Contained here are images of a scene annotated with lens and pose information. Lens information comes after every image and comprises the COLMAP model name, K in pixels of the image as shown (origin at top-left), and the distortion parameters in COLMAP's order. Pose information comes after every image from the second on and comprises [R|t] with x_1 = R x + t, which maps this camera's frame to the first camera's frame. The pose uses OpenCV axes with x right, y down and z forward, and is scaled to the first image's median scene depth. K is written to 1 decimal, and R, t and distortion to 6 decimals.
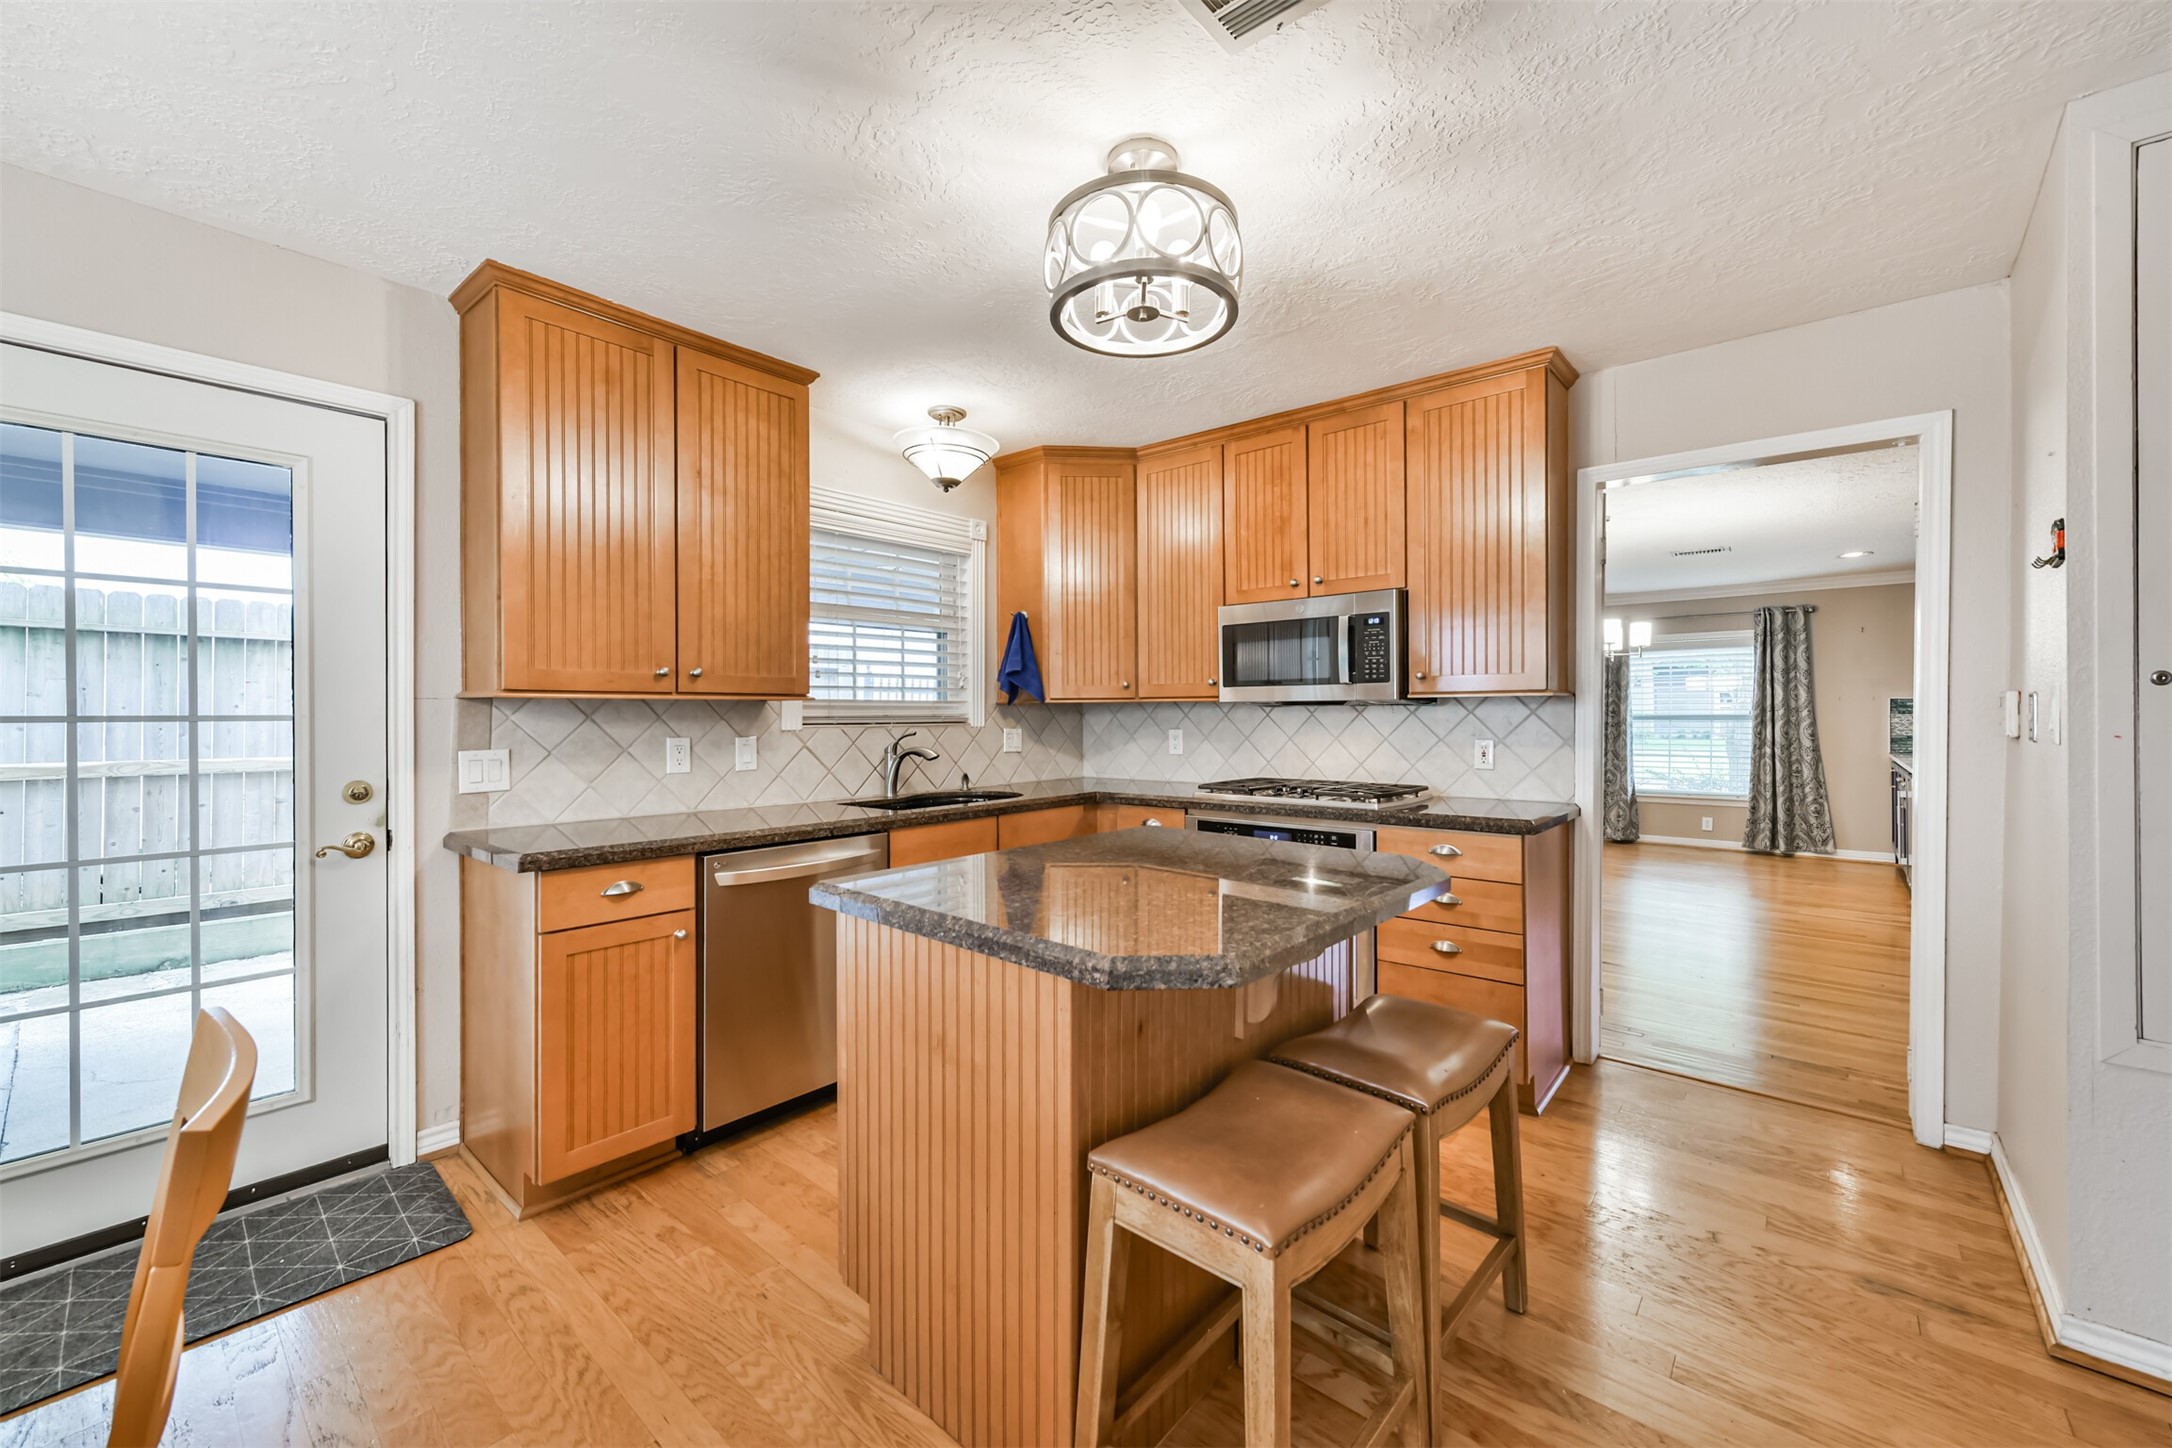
lens RADIAL K [[845.6, 0, 1084.4], [0, 845.6, 714.3], [0, 0, 1]] dist [-0.002720, -0.001824]
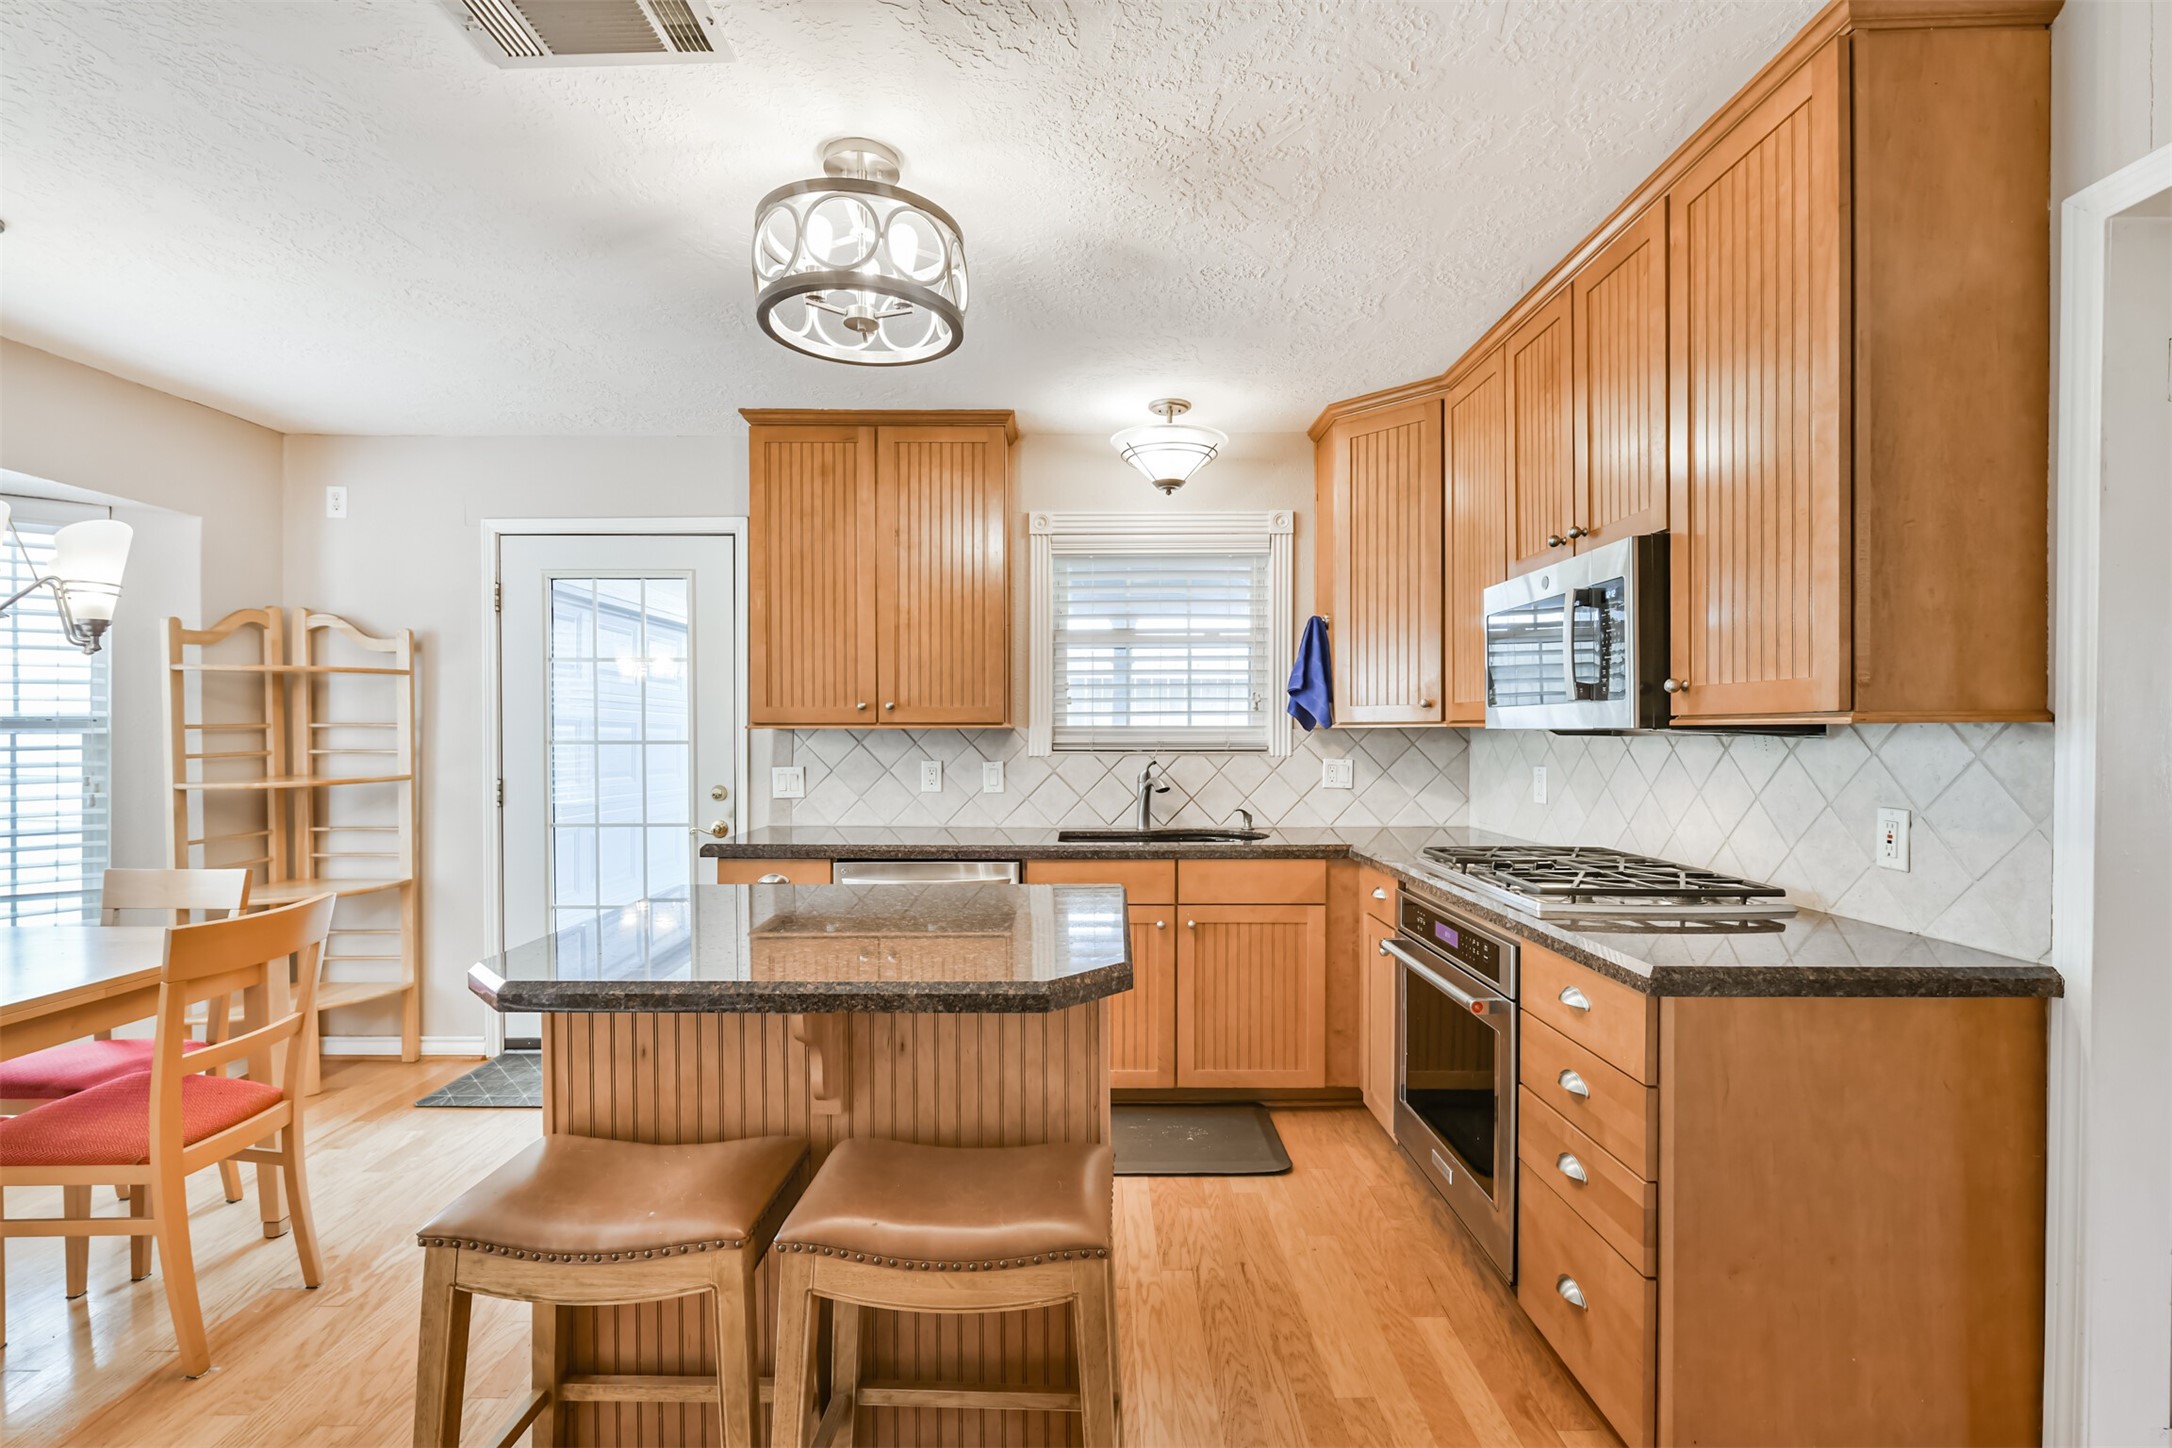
lens RADIAL K [[976.3, 0, 1090.8], [0, 976.3, 741.6], [0, 0, 1]] dist [0.003145, 0.000104]
pose [[0.654159, 0.012987, -0.756246, 0.681723], [-0.001601, 0.999874, 0.015786, -0.020347], [0.756355, -0.009116, 0.654097, 0.305532]]
